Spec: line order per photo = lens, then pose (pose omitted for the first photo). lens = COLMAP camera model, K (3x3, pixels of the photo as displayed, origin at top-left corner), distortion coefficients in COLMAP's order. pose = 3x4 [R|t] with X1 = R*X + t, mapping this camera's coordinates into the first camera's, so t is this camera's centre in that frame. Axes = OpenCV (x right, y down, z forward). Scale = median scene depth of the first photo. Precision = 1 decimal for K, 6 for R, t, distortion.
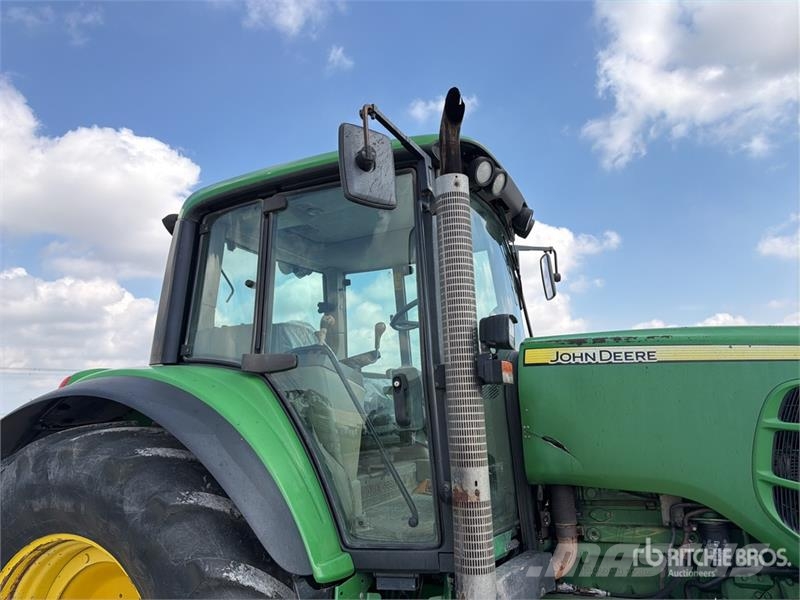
lens RADIAL K [[567.8, 0, 396.1], [0, 567.8, 301.1], [0, 0, 1]] dist [0.059517, -0.081160]
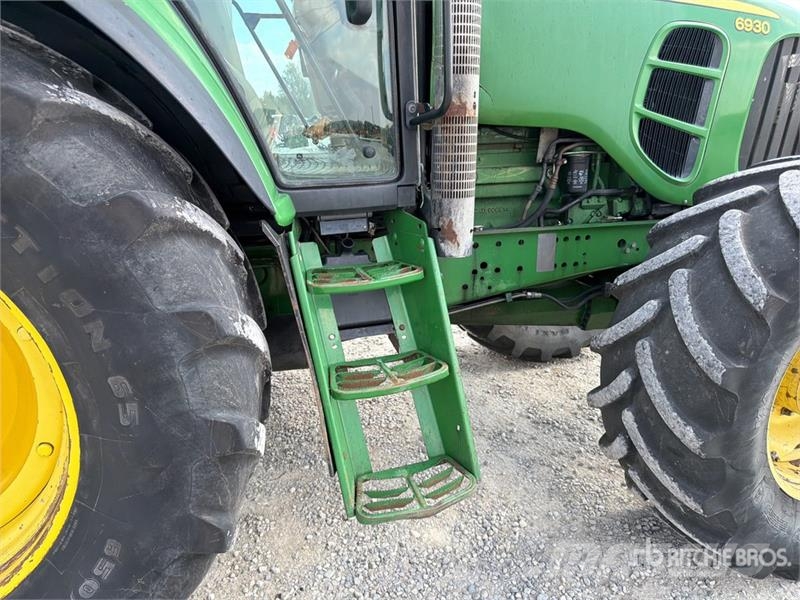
lens RADIAL K [[567.8, 0, 396.1], [0, 567.8, 301.1], [0, 0, 1]] dist [0.059517, -0.081160]
pose [[0.789935, -0.147715, 0.595133, -0.410554], [-0.139644, 0.901712, 0.409163, 0.222303], [-0.597079, -0.406319, 0.691666, 0.310481]]
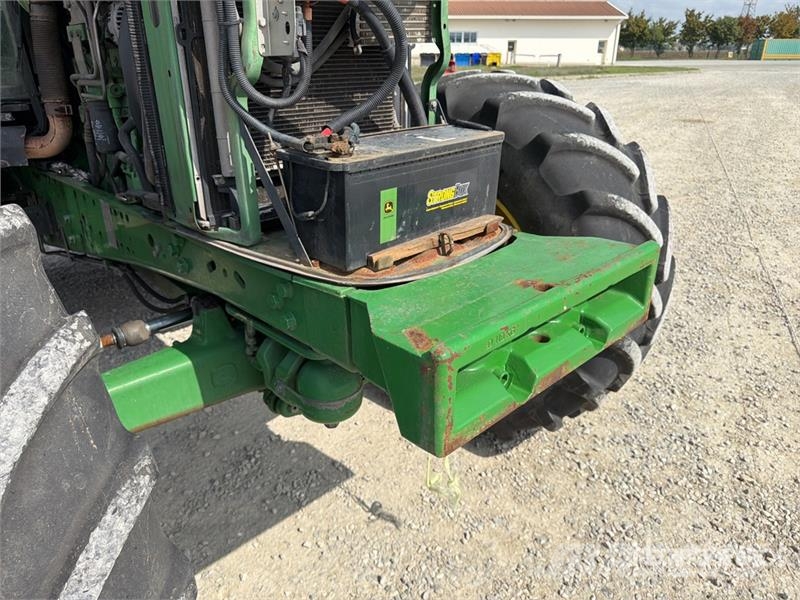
lens RADIAL K [[569.2, 0, 385.2], [0, 569.2, 304.3], [0, 0, 1]] dist [0.064488, -0.085612]
pose [[0.929210, 0.180377, -0.322543, 1.170610], [0.038789, 0.820365, 0.570524, 0.166009], [0.367512, -0.542647, 0.755294, 0.362571]]
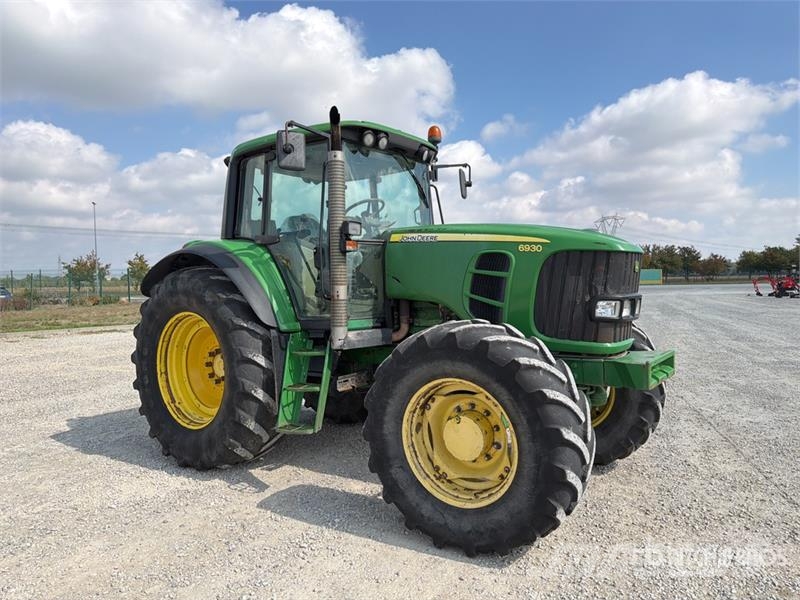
lens RADIAL K [[552.6, 0, 402.3], [0, 552.6, 305.3], [0, 0, 1]] dist [0.142969, -0.186244]
pose [[0.977749, 0.031263, -0.207437, 0.745461], [0.018864, 0.971725, 0.235361, -0.140528], [0.208930, -0.234036, 0.949513, -0.971450]]
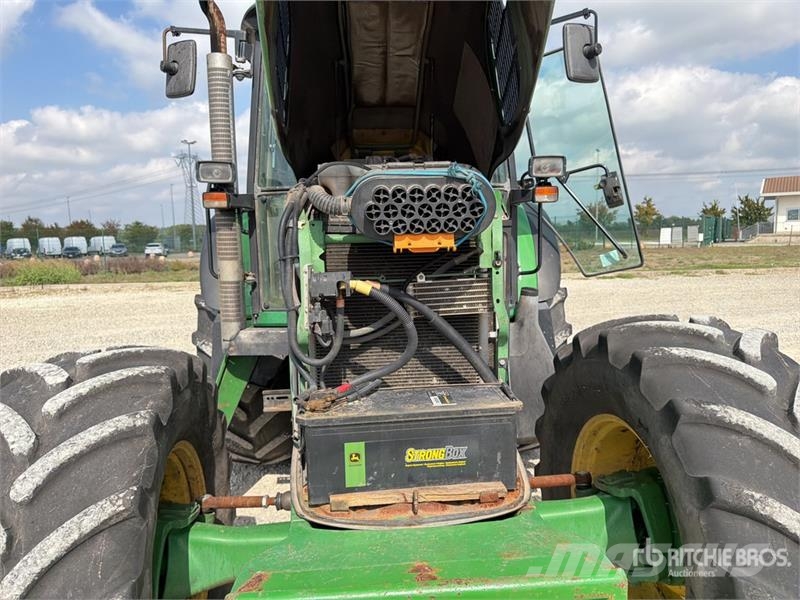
lens RADIAL K [[564.1, 0, 402.7], [0, 564.1, 300.1], [0, 0, 1]] dist [0.060002, -0.078943]
pose [[0.475566, 0.124506, -0.870825, 1.506233], [0.174562, 0.956890, 0.232141, 0.099345], [0.862186, -0.262411, 0.433330, 0.616380]]
